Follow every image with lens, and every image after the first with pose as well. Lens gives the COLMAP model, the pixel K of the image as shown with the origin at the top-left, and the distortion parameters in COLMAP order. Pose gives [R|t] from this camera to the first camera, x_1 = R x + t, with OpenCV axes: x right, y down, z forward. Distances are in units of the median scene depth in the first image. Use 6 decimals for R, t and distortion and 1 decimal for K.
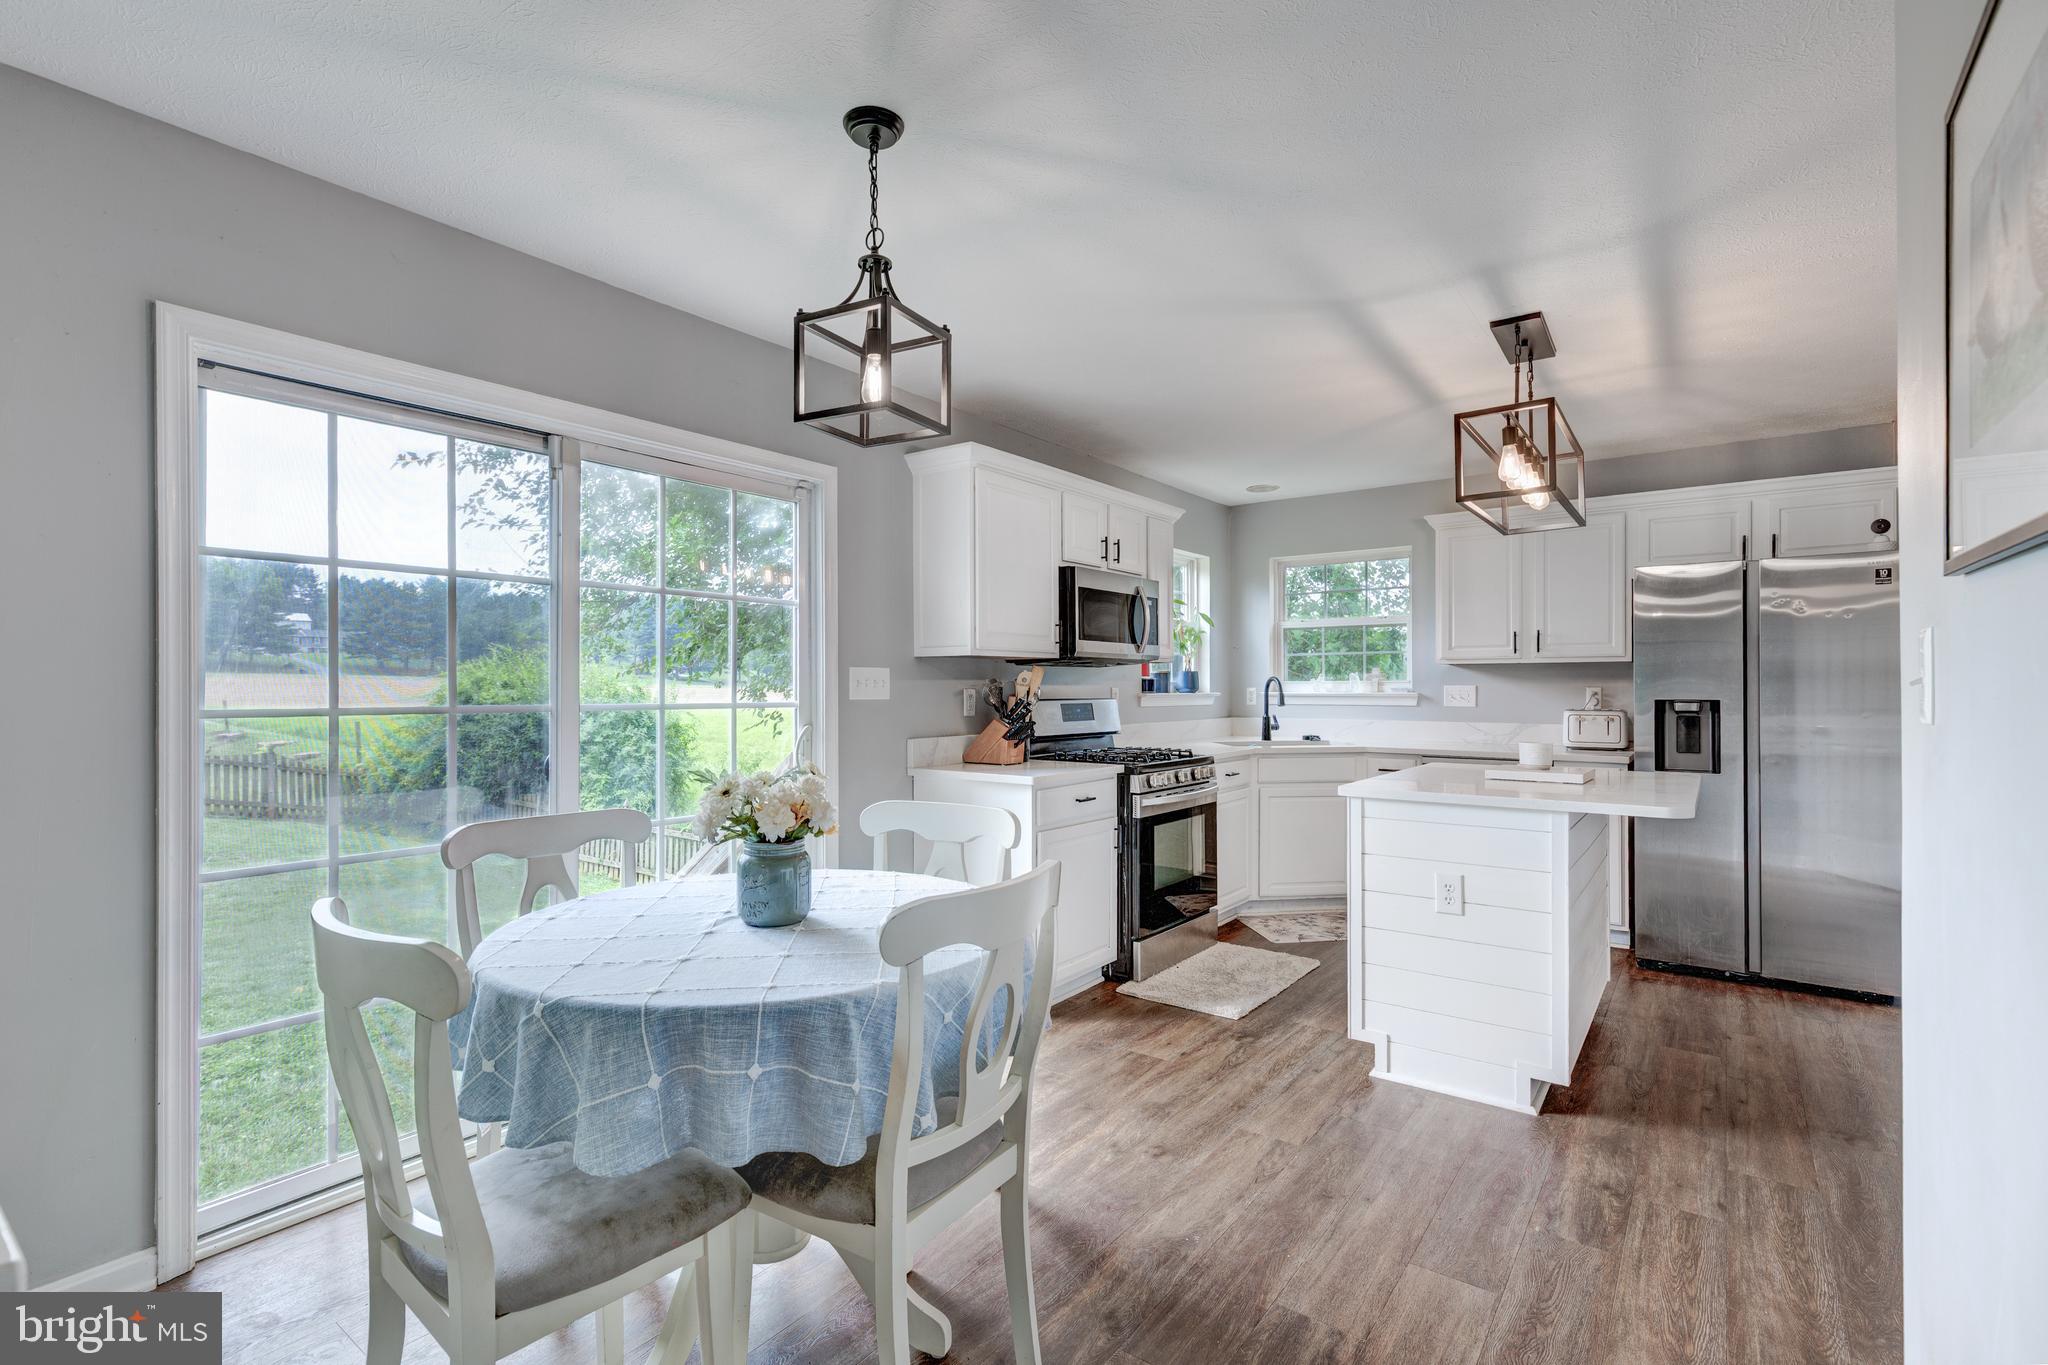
lens RADIAL K [[938.0, 0, 1032.6], [0, 938.0, 675.8], [0, 0, 1]] dist [0.008841, -0.000322]
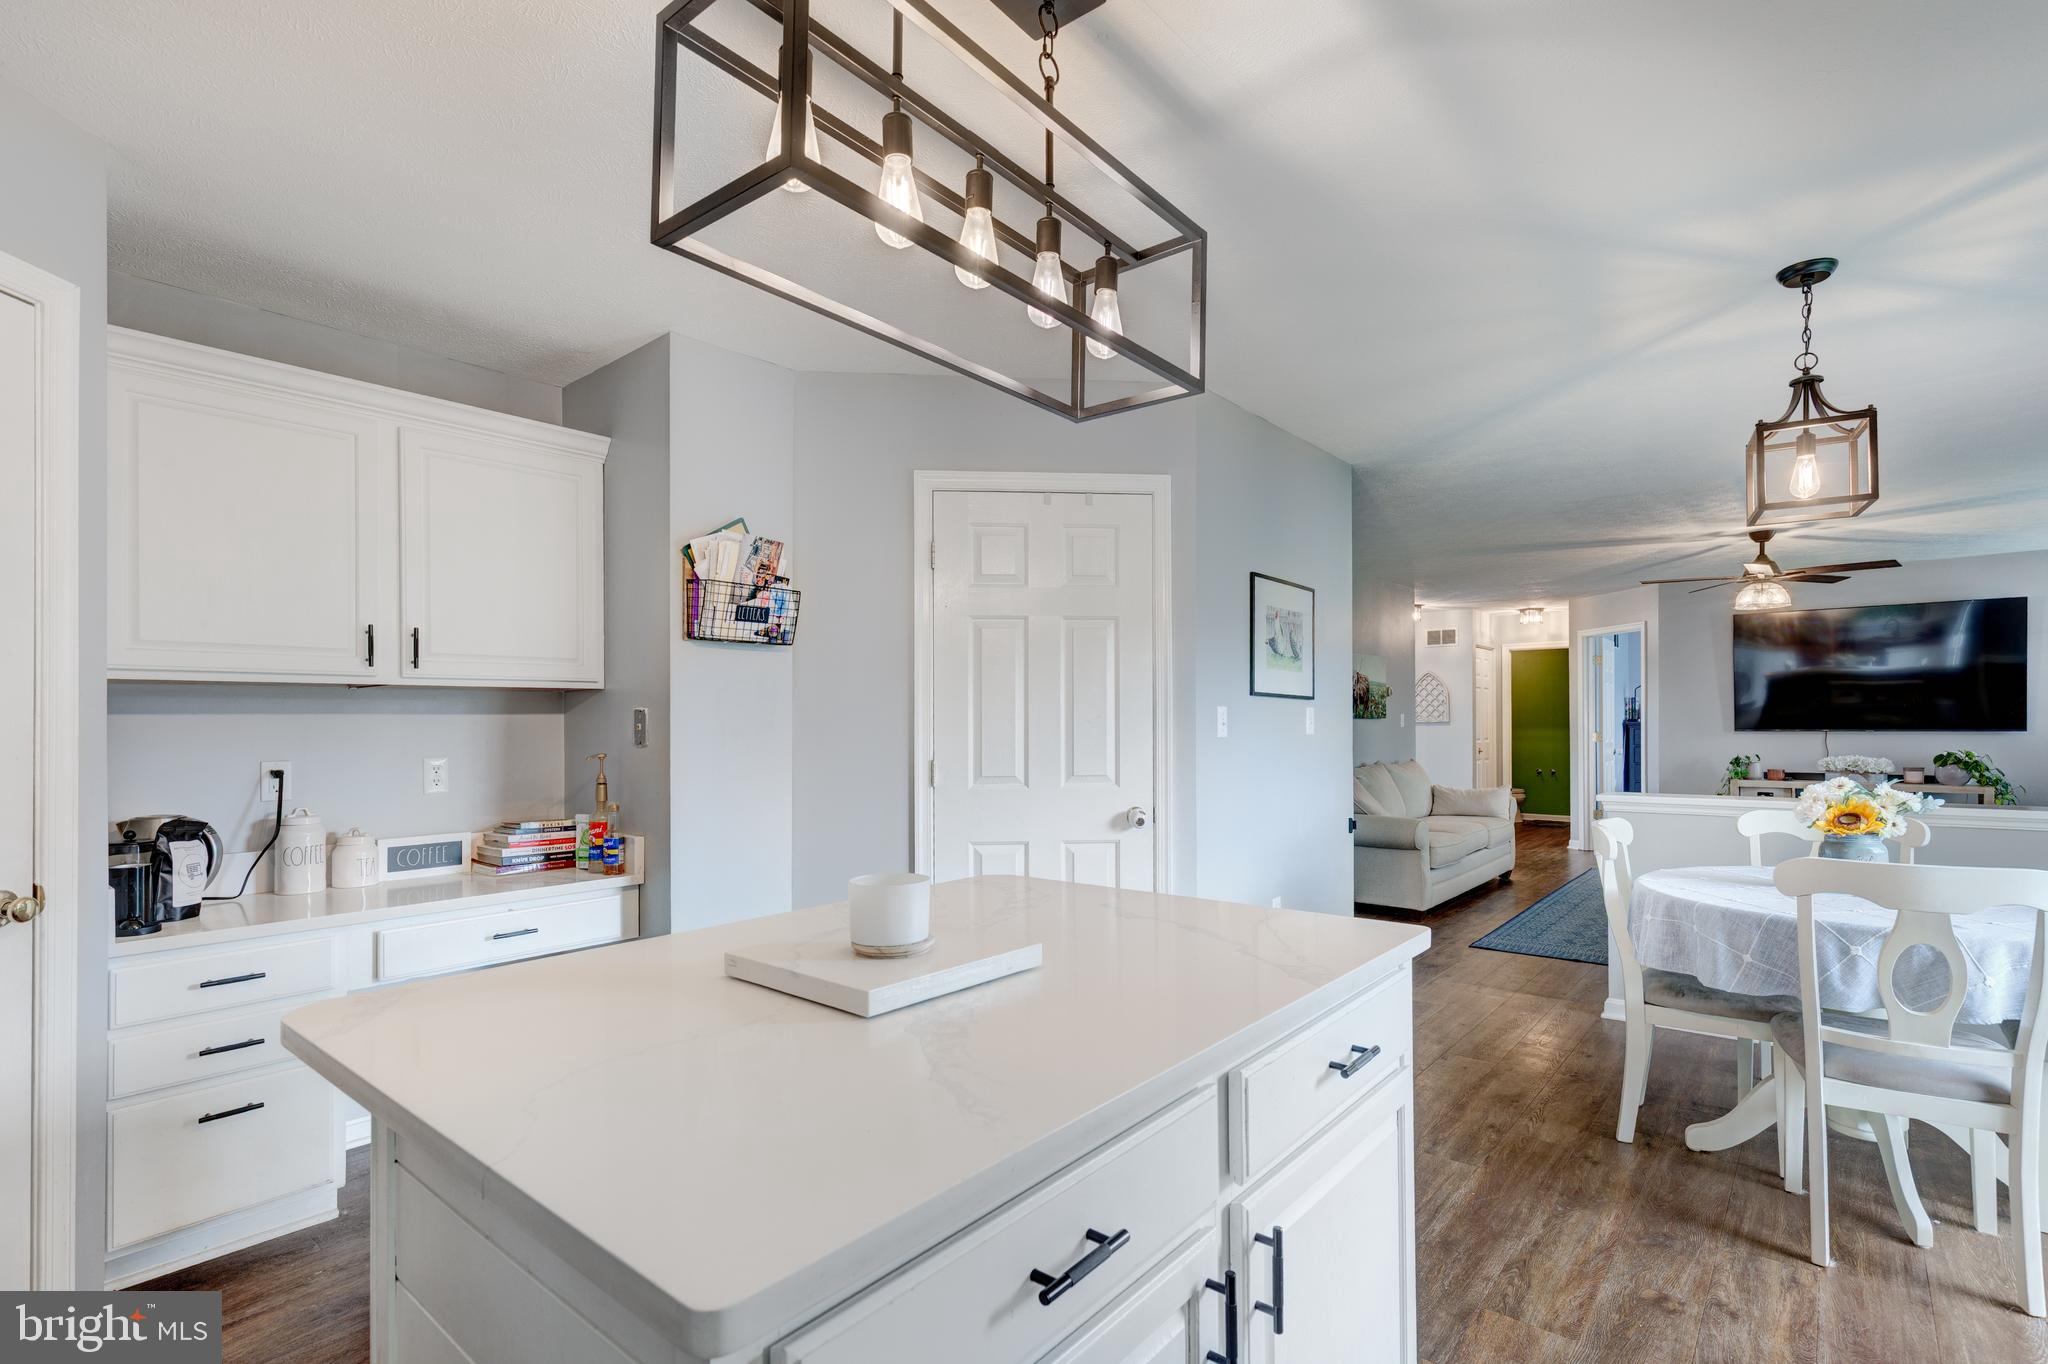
lens RADIAL K [[993.1, 0, 1011.9], [0, 993.1, 718.7], [0, 0, 1]] dist [0.005189, -0.002691]
pose [[-0.996698, 0.008729, 0.080731, 0.364351], [0.007621, 0.999873, -0.014025, 0.010600], [-0.080843, -0.013364, -0.996637, 1.126249]]
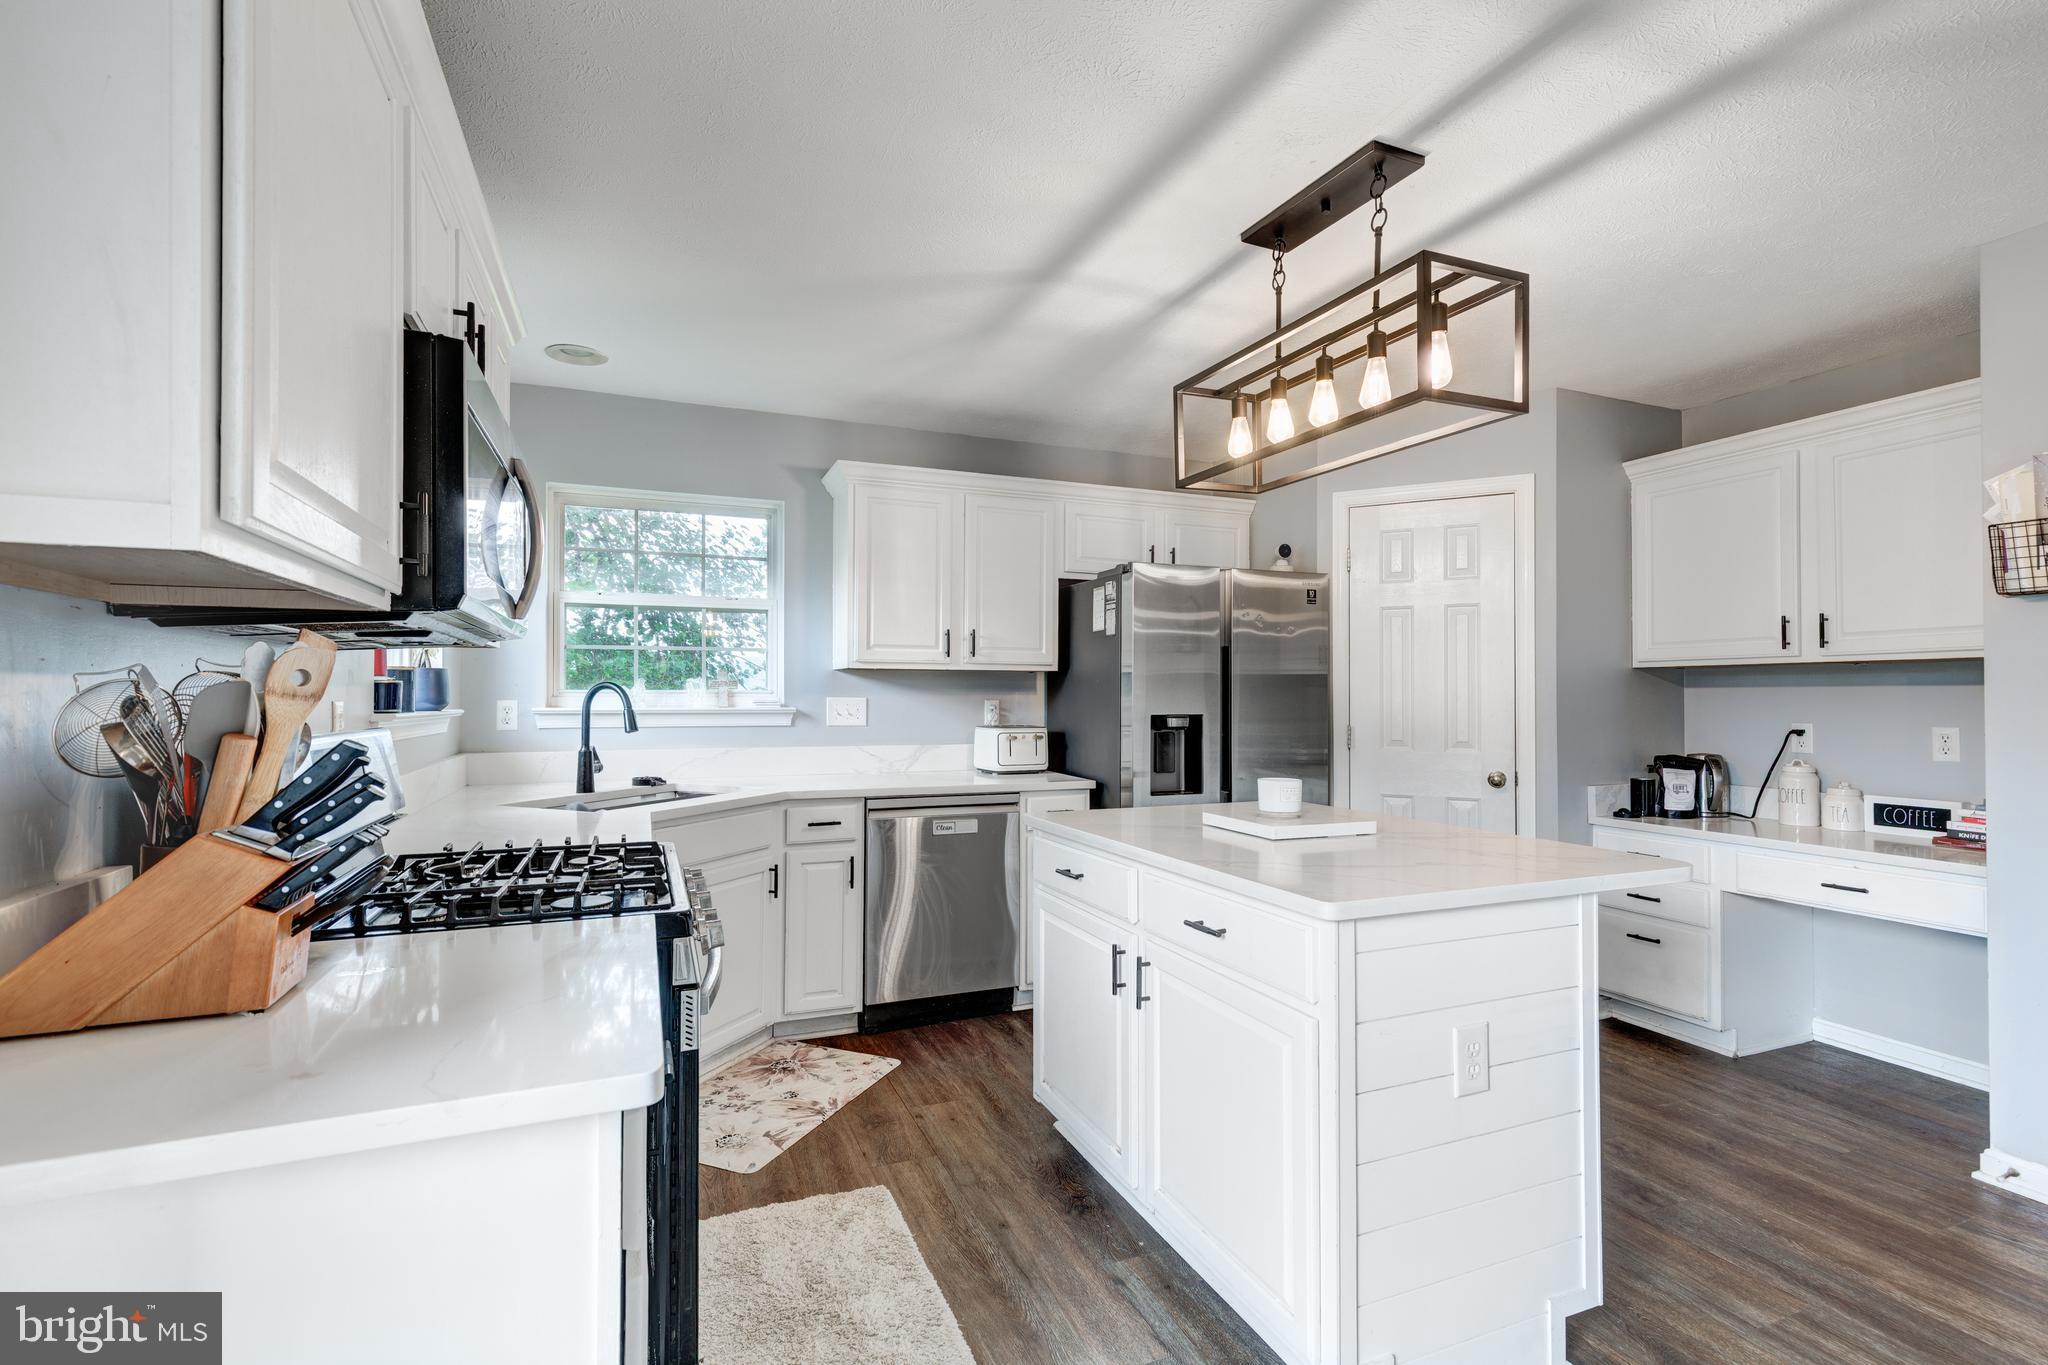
lens RADIAL K [[938.0, 0, 1041.8], [0, 938.0, 687.1], [0, 0, 1]] dist [0.008841, -0.000322]
pose [[0.512298, 0.009367, 0.858757, -0.132308], [-0.010474, 0.999934, -0.004659, 0.006206], [-0.858744, -0.006607, 0.512362, 0.644401]]
